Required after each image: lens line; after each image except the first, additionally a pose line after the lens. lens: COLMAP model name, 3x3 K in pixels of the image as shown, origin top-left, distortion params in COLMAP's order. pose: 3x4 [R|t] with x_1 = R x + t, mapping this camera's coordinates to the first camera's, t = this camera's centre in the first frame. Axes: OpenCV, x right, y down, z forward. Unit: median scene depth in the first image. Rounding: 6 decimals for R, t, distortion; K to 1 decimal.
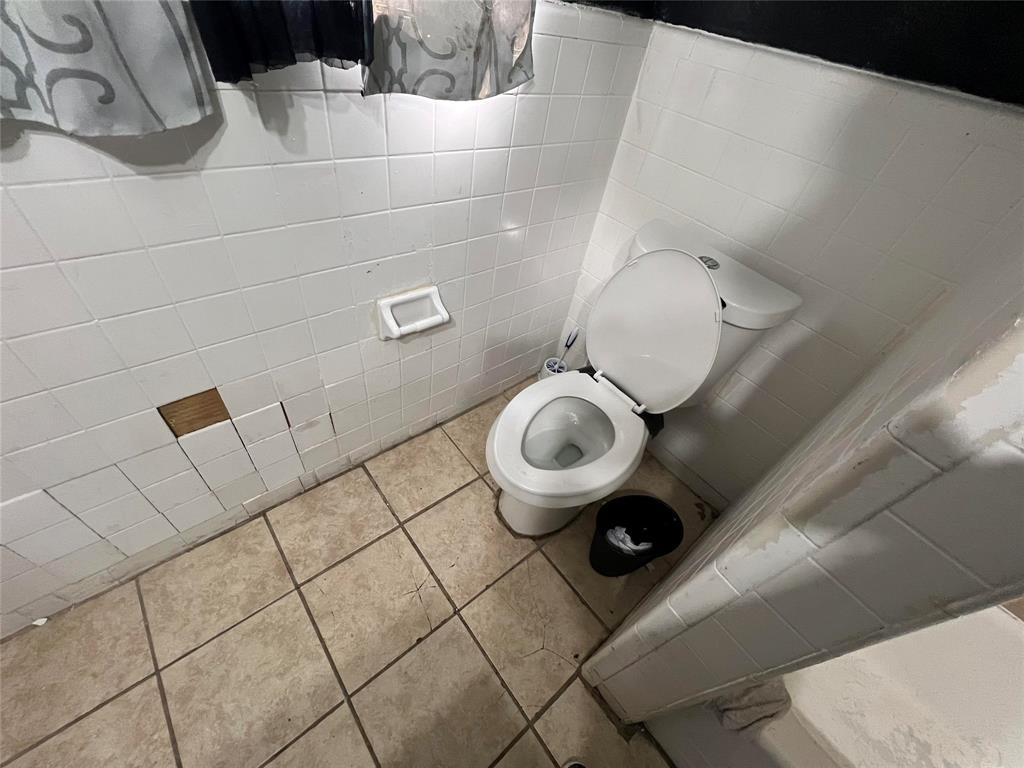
lens RADIAL K [[408.7, 0, 511.9], [0, 408.7, 385.2], [0, 0, 1]] dist [-0.001881, 0.000229]
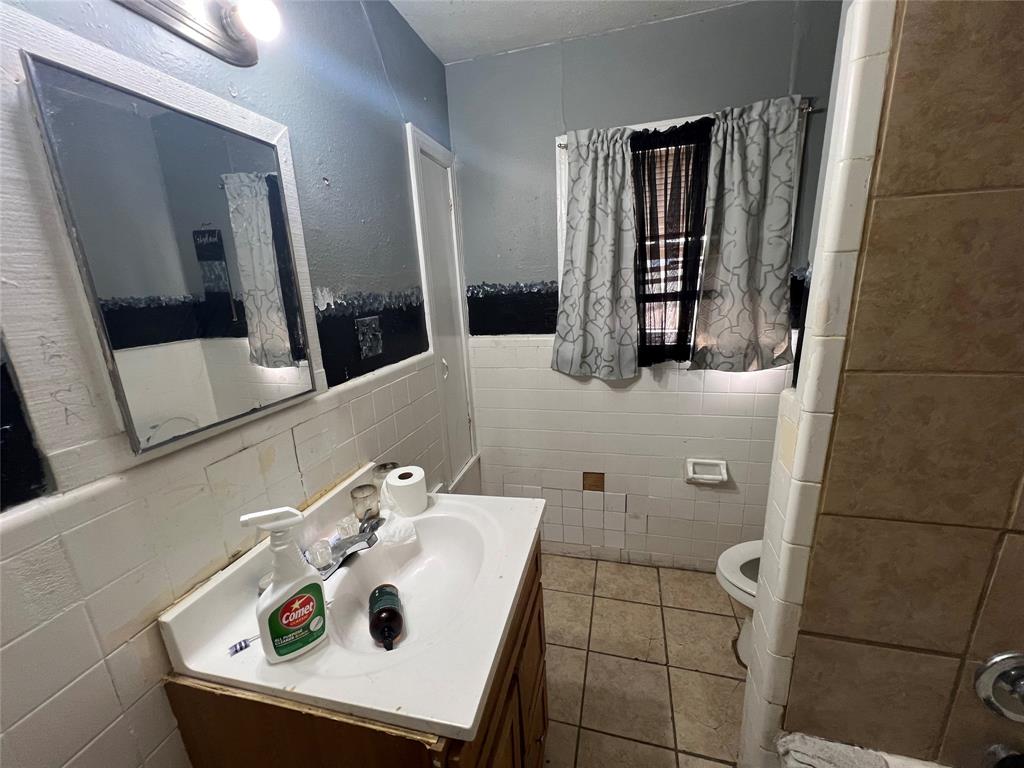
lens RADIAL K [[412.5, 0, 514.3], [0, 412.5, 386.1], [0, 0, 1]] dist [0.001397, 0.000028]
pose [[0.561009, 0.022696, -0.827498, 1.053220], [-0.478470, 0.824623, -0.301766, 0.630987], [0.675525, 0.565227, 0.473481, -0.848438]]
